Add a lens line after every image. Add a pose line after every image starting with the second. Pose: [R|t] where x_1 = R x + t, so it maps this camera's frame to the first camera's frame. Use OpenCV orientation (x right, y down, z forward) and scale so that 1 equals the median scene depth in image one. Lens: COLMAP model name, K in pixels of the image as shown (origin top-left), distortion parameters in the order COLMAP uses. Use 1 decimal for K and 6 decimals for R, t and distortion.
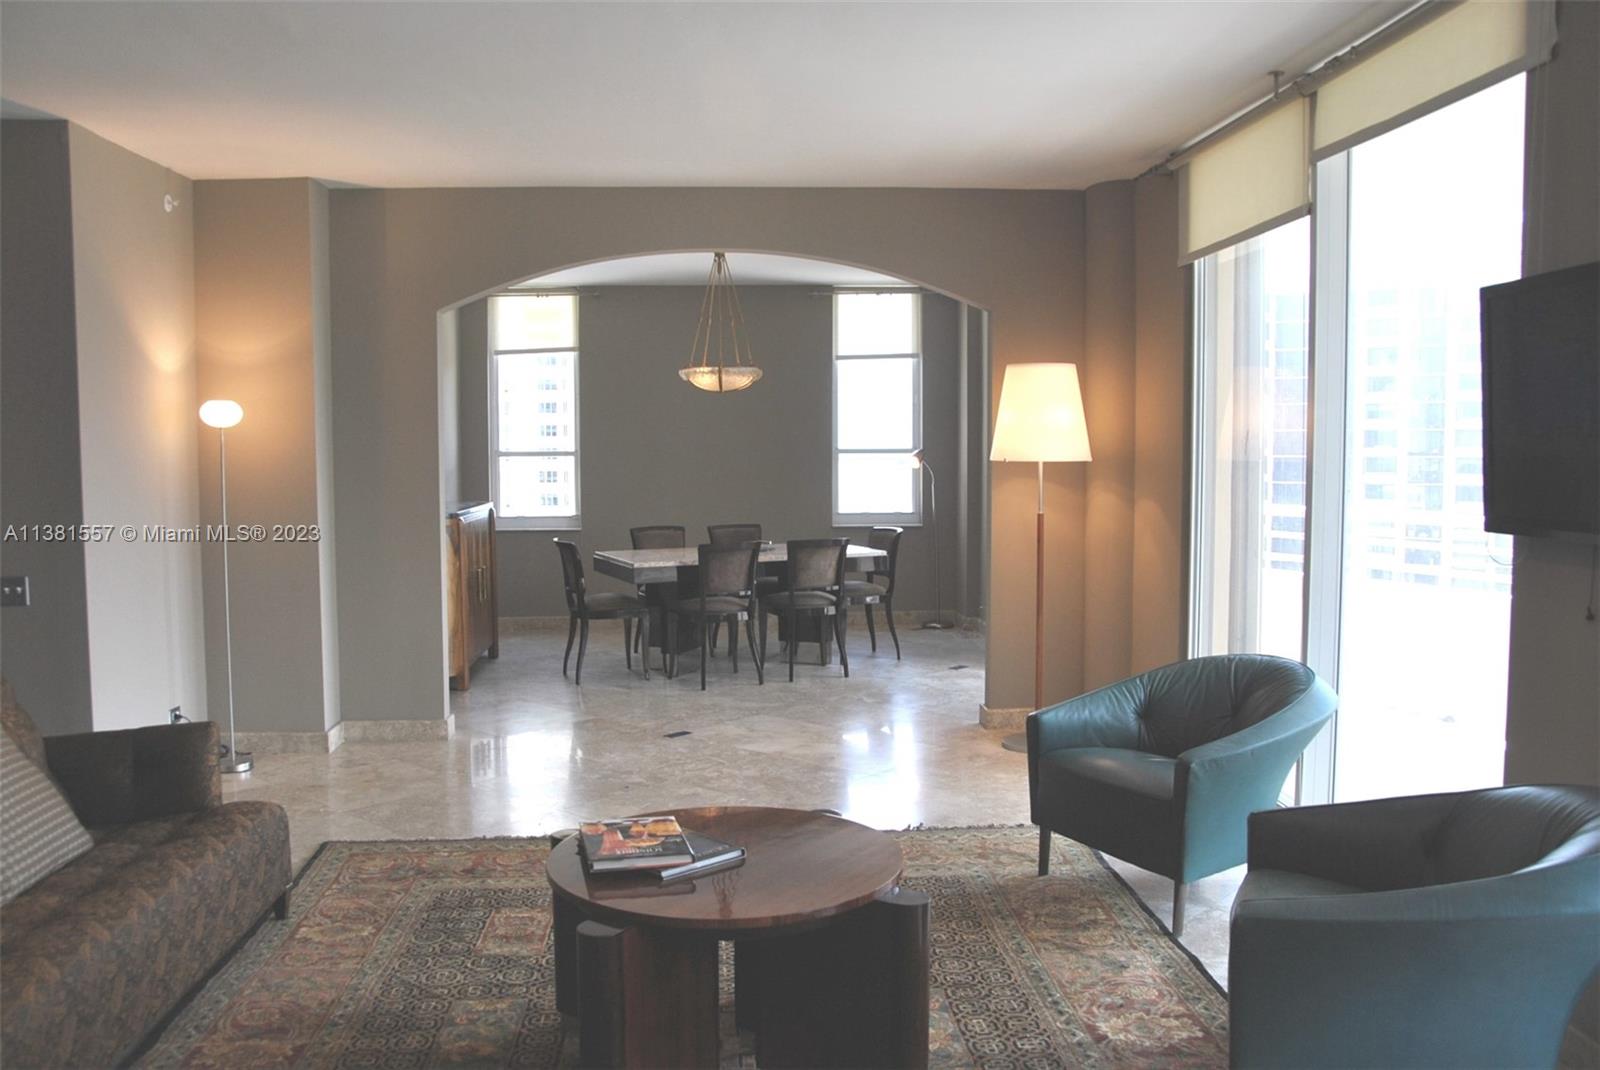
lens RADIAL K [[1280.0, 0, 800.0], [0, 1280.0, 535.0], [0, 0, 1]] dist [-0.172748, 0.168239]
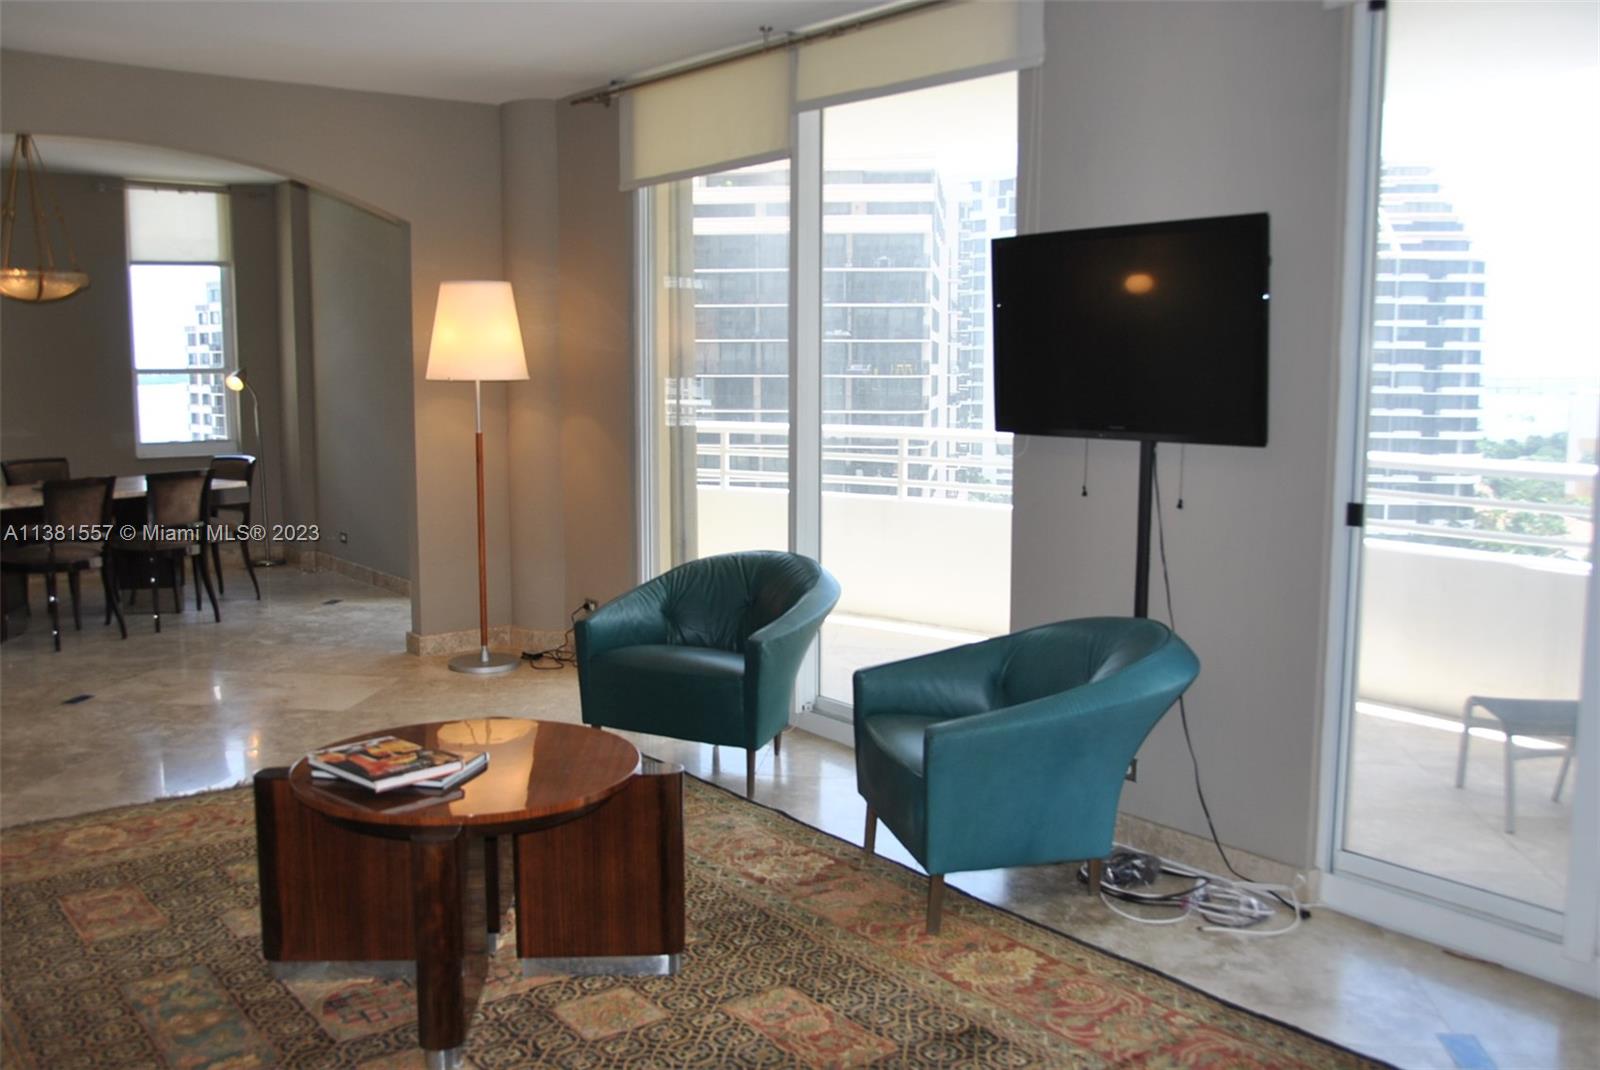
lens RADIAL K [[1378.3, 0, 800.0], [0, 1378.3, 535.0], [0, 0, 1]] dist [-0.070856, -0.000405]
pose [[0.821717, -0.060879, 0.566635, -0.241386], [0.031429, 0.997606, 0.061605, 0.005072], [-0.569029, -0.032813, 0.821663, -0.030910]]
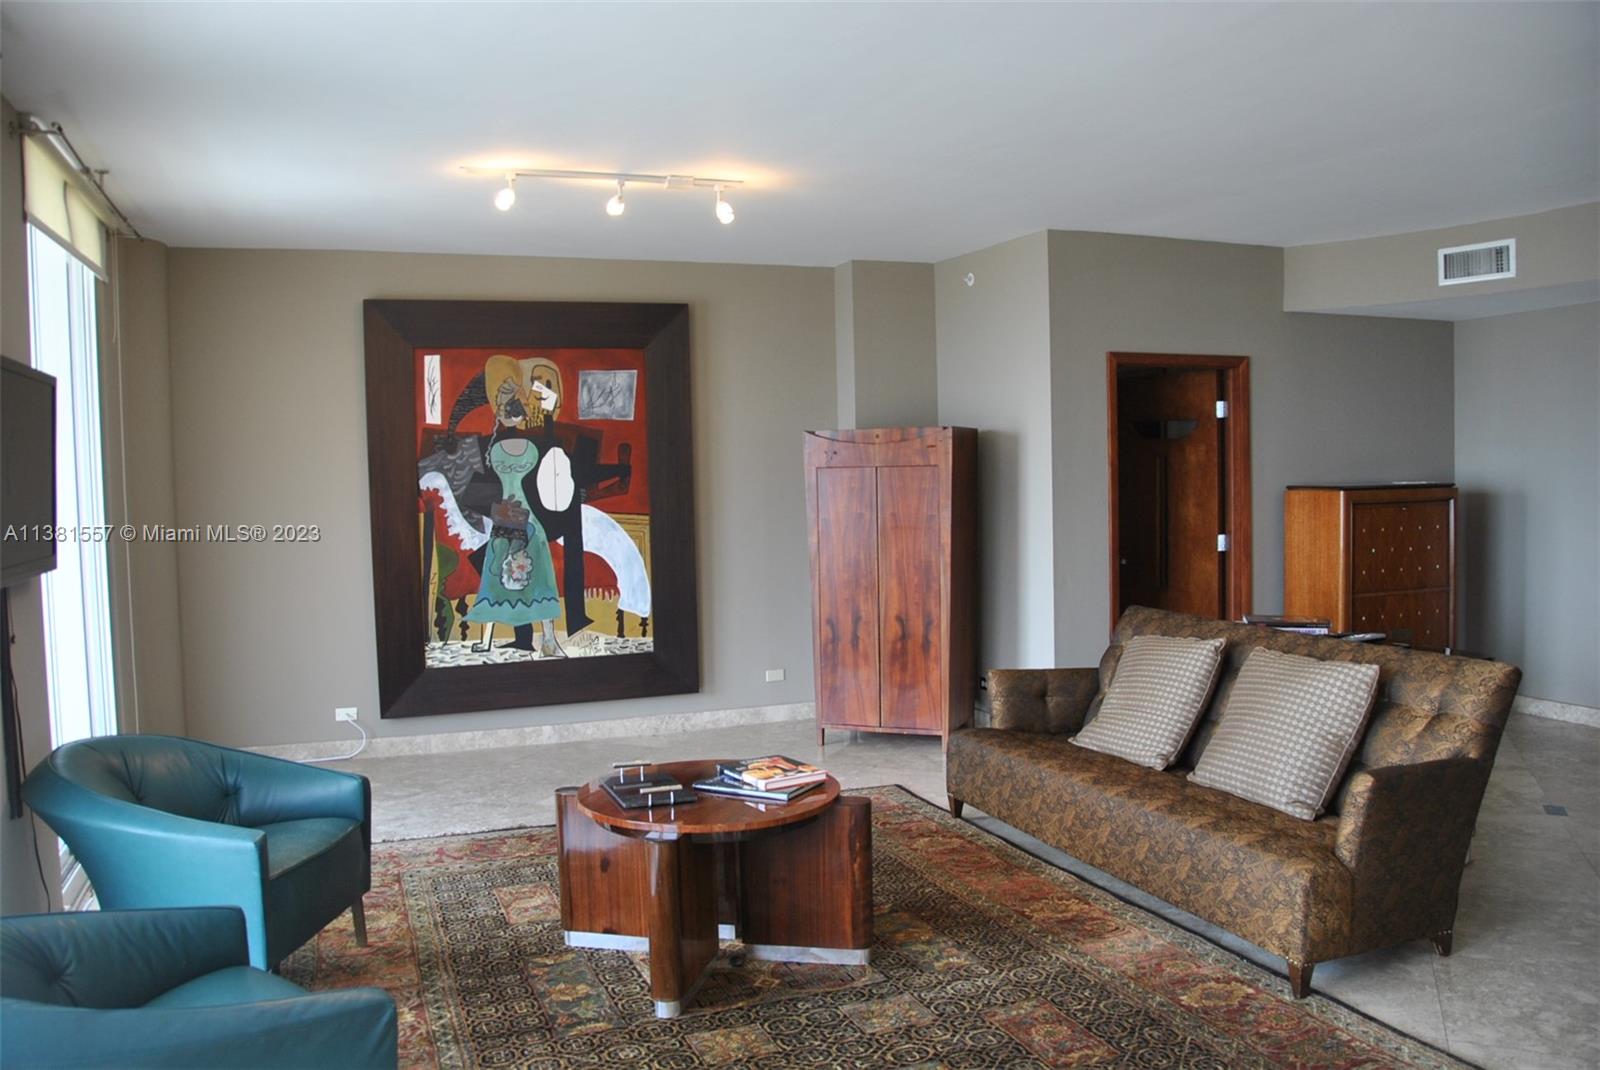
lens RADIAL K [[1280.0, 0, 800.0], [0, 1280.0, 535.0], [0, 0, 1]] dist [-0.172748, 0.168239]
pose [[-0.950407, 0.040646, -0.308341, 0.134213], [0.003755, 0.992850, 0.119306, -0.092784], [0.310985, 0.112232, -0.943765, 1.201681]]
